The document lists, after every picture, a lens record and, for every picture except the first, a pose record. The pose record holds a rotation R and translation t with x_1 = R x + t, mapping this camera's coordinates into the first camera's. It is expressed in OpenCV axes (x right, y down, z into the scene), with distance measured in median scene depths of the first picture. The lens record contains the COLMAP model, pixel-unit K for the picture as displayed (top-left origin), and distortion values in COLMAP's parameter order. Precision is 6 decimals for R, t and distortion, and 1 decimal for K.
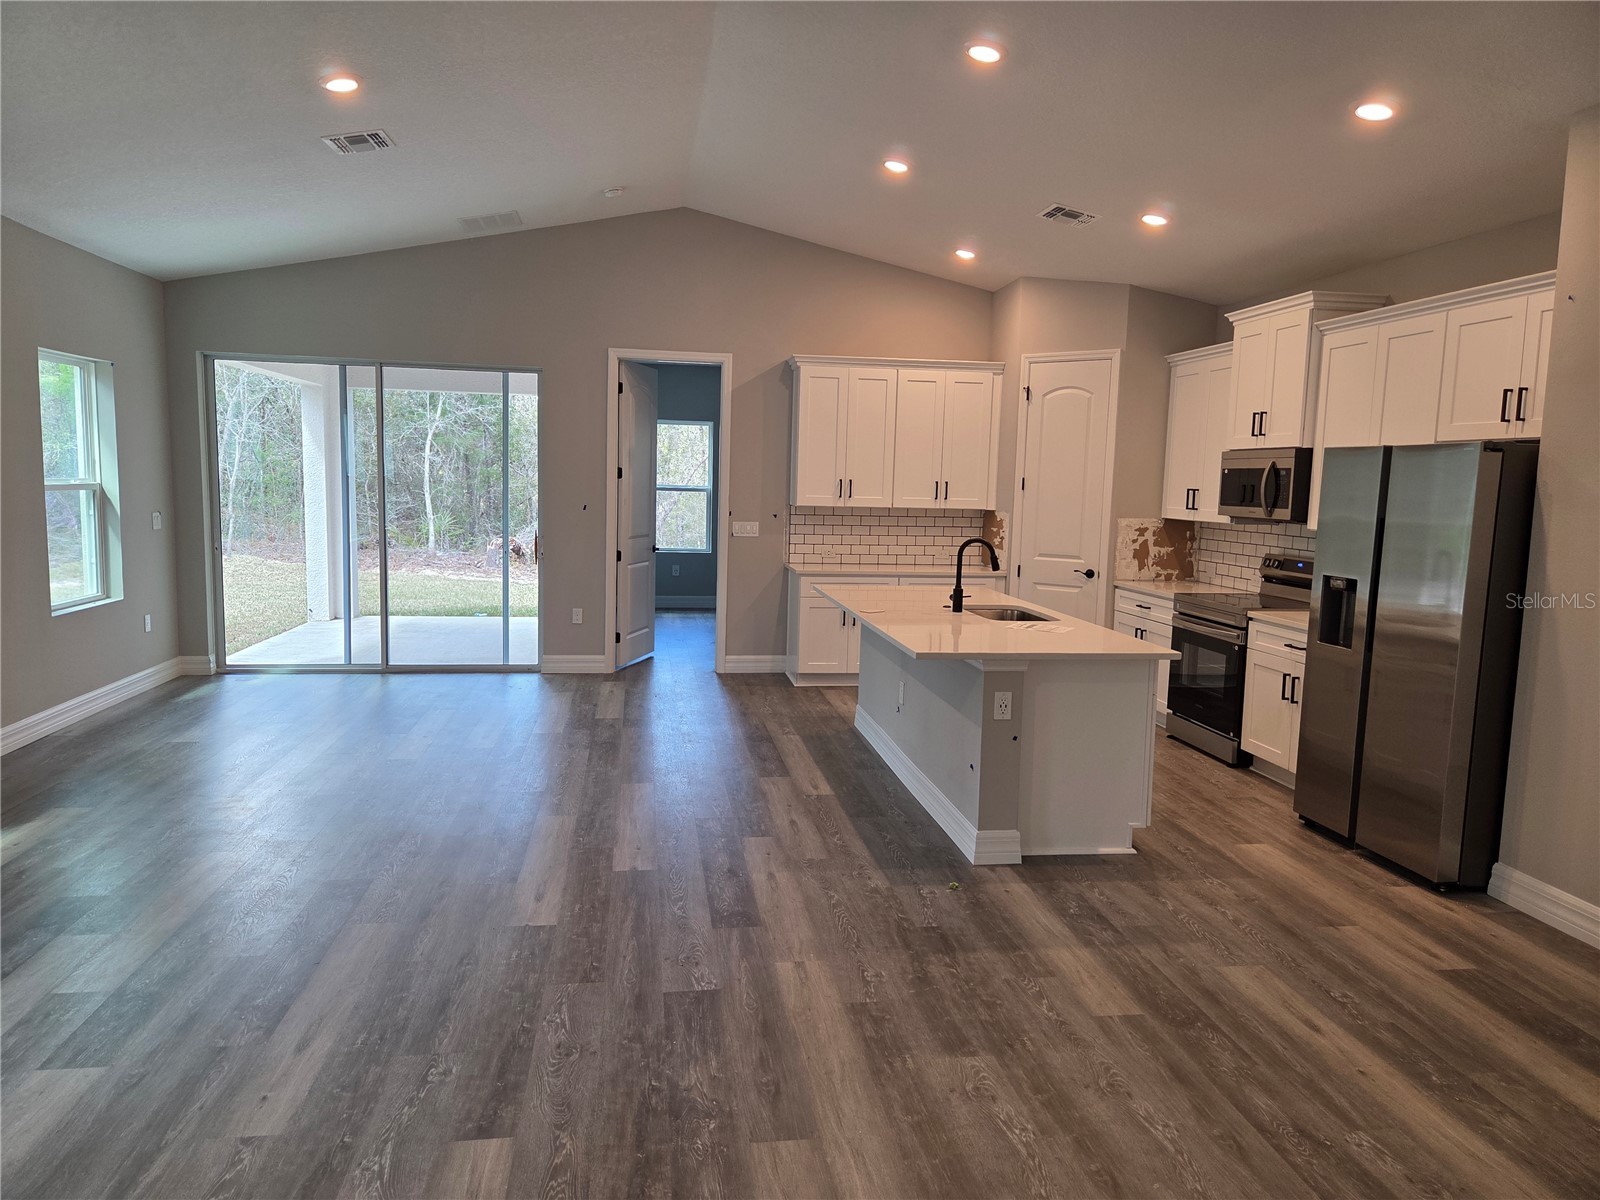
lens RADIAL K [[1091.4, 0, 806.4], [0, 1091.4, 598.8], [0, 0, 1]] dist [0.024059, 0.000391]
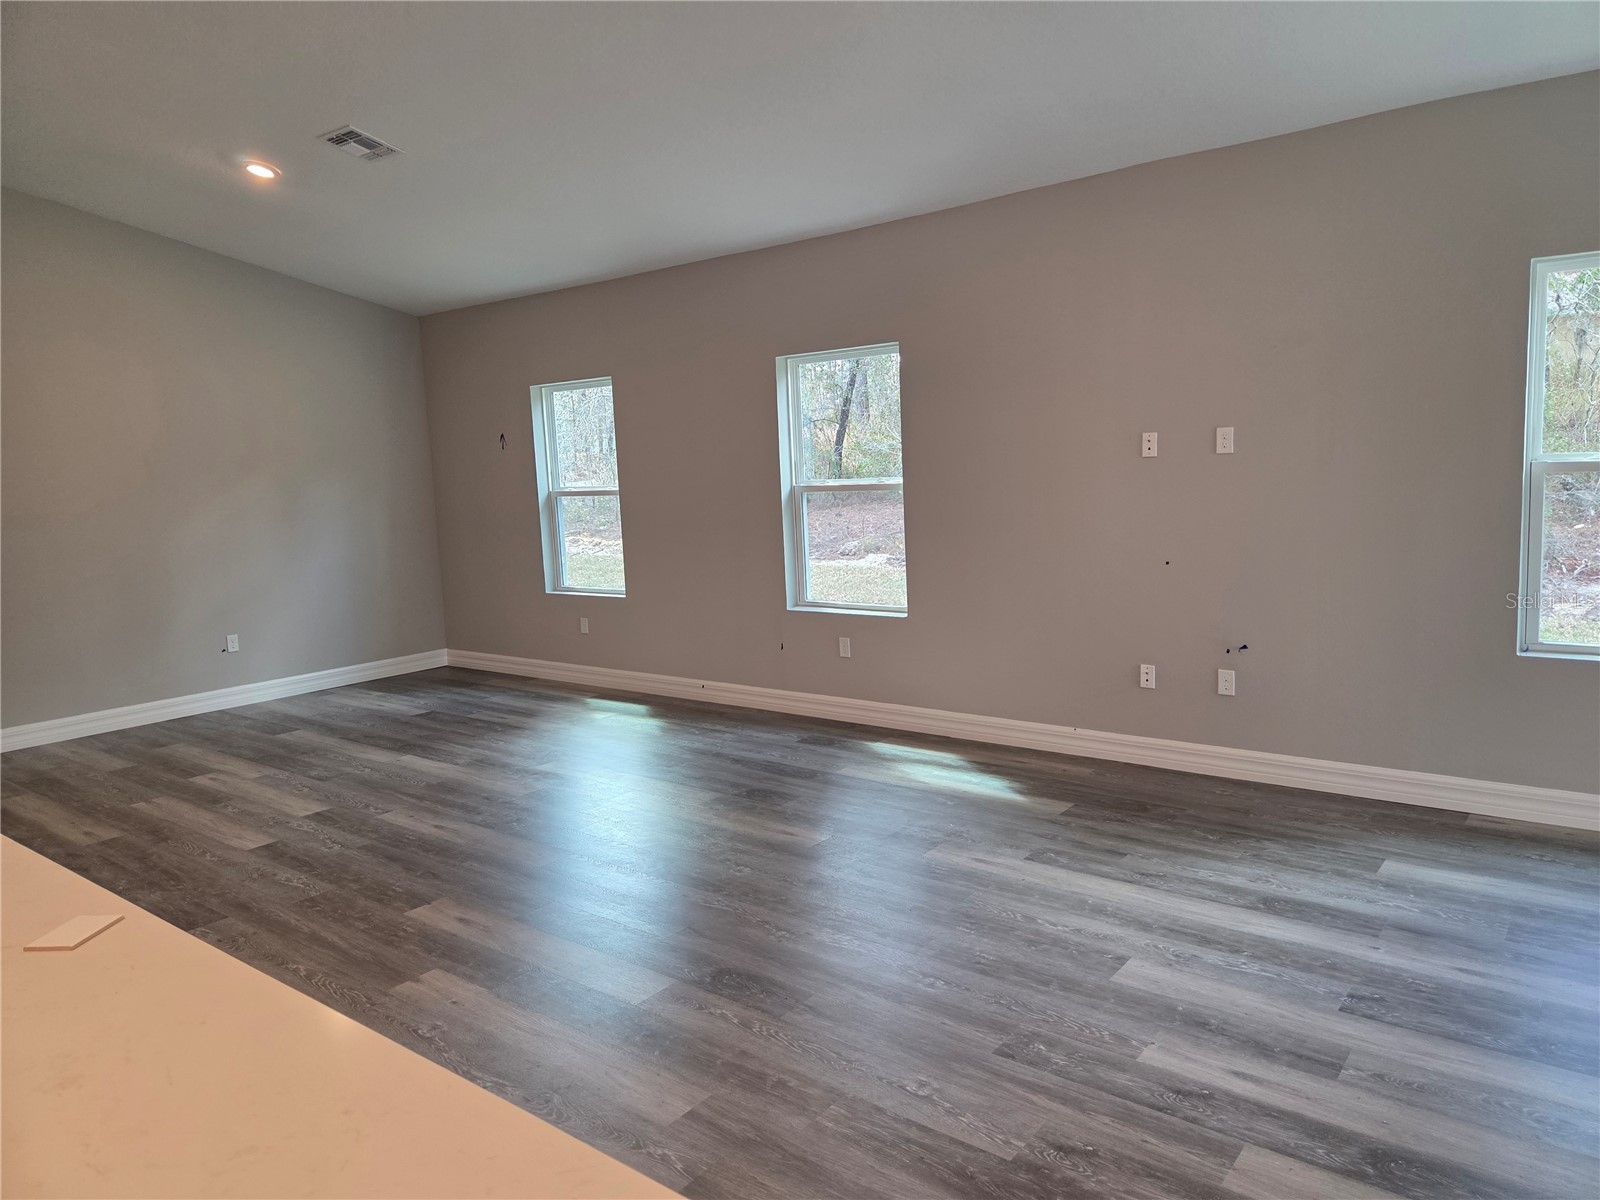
lens RADIAL K [[1091.4, 0, 806.4], [0, 1091.4, 598.8], [0, 0, 1]] dist [0.024059, 0.000391]
pose [[-0.734554, 0.089140, -0.672669, 0.186766], [-0.055920, 0.980009, 0.190931, -0.244507], [0.676242, 0.177865, -0.714885, 2.318403]]
